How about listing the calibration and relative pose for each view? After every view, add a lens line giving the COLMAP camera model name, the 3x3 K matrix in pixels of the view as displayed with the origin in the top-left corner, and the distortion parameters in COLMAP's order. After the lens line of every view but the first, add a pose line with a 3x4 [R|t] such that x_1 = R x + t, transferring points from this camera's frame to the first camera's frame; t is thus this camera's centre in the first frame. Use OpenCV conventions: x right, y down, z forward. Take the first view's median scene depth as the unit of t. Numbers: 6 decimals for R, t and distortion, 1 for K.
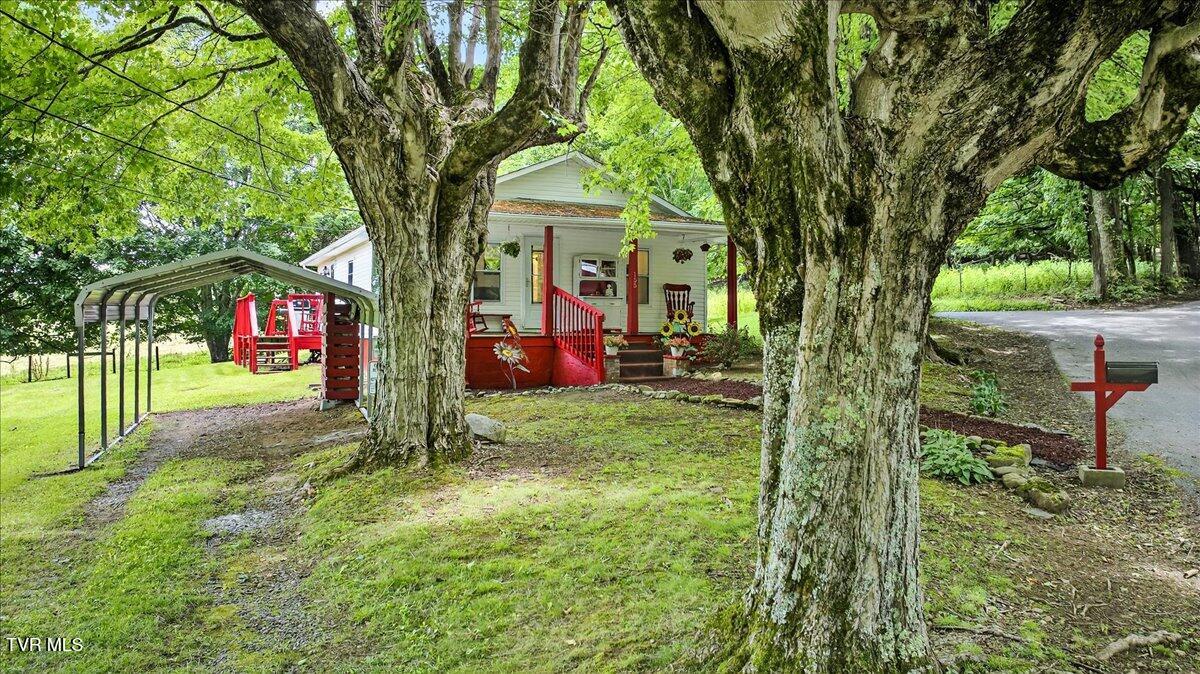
lens RADIAL K [[870.9, 0, 576.0], [0, 870.9, 358.3], [0, 0, 1]] dist [-0.116345, -0.003433]
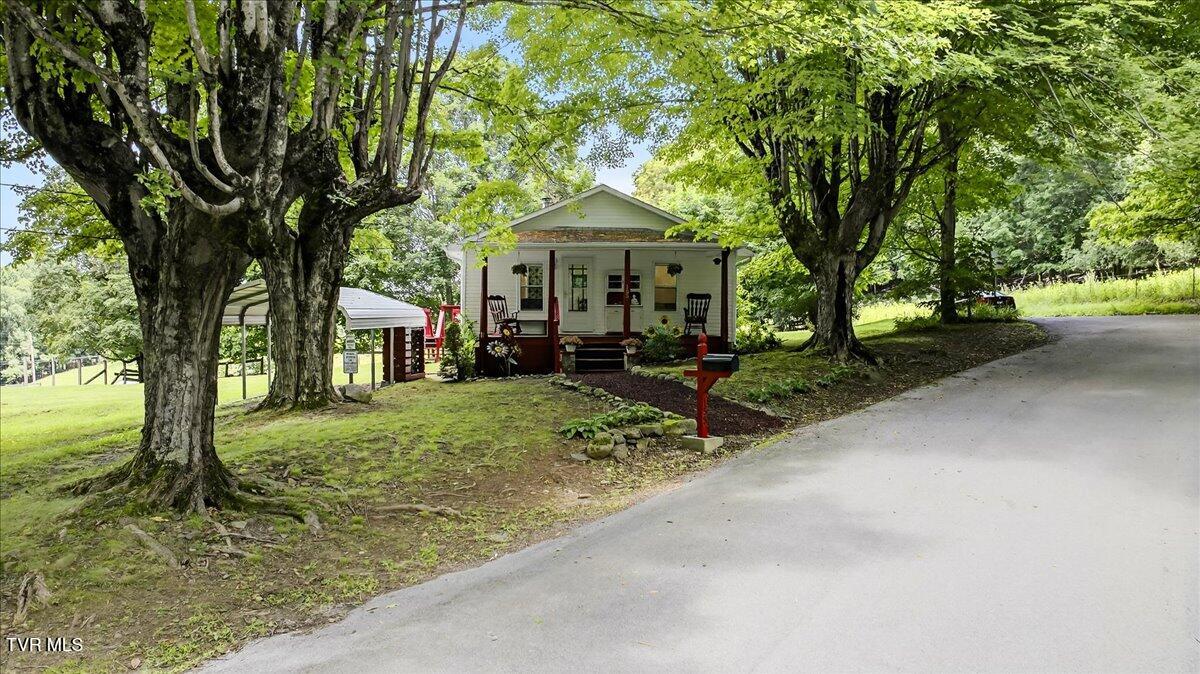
lens RADIAL K [[877.2, 0, 600.0], [0, 877.2, 337.0], [0, 0, 1]] dist [-0.119935, -0.008314]
pose [[0.913981, 0.006231, -0.405709, 1.034209], [-0.019076, 0.999436, -0.027625, 0.017412], [0.405309, 0.032987, 0.913585, -0.276664]]
